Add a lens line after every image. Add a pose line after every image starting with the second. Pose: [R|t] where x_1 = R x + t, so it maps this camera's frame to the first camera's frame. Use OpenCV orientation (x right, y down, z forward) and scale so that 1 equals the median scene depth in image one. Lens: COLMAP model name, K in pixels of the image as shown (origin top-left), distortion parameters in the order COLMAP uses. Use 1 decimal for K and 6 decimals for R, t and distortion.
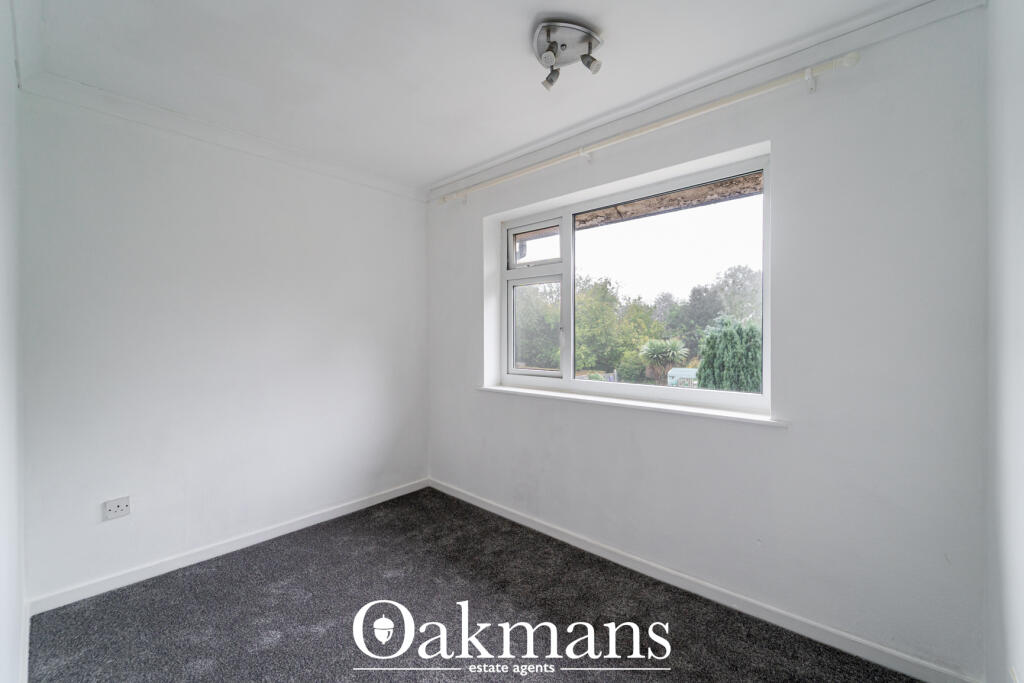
lens RADIAL K [[426.8, 0, 517.0], [0, 426.8, 342.6], [0, 0, 1]] dist [0.001464, -0.000189]
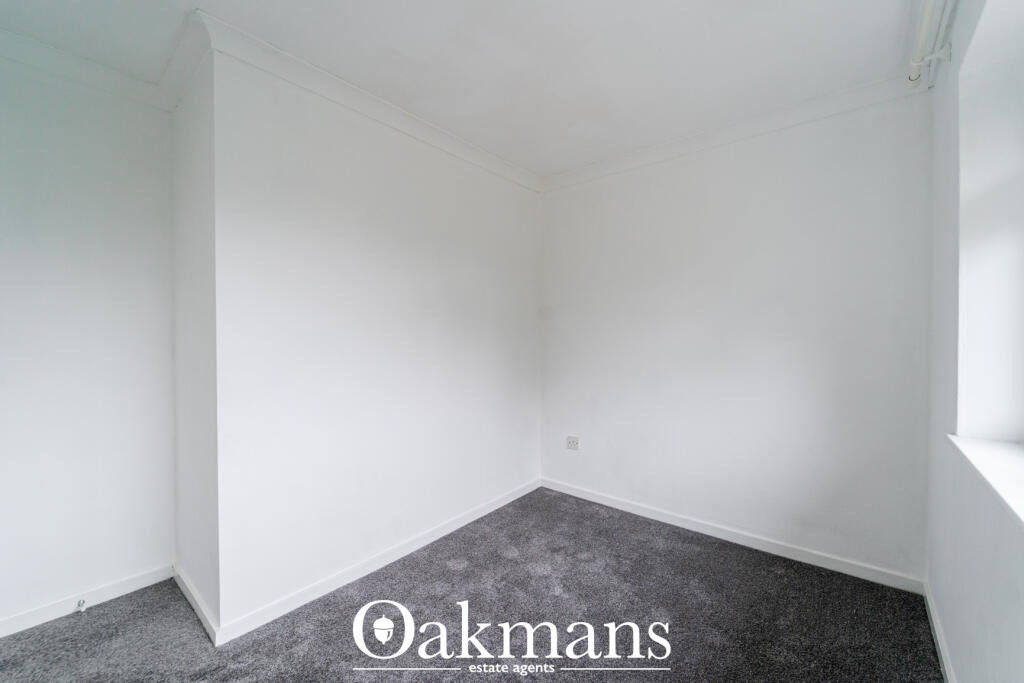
lens RADIAL K [[426.8, 0, 517.0], [0, 426.8, 342.6], [0, 0, 1]] dist [0.001464, -0.000189]
pose [[0.017366, 0.007771, -0.999819, 0.547765], [-0.017454, 0.999820, 0.007467, 0.027218], [0.999697, 0.017321, 0.017499, 0.760950]]
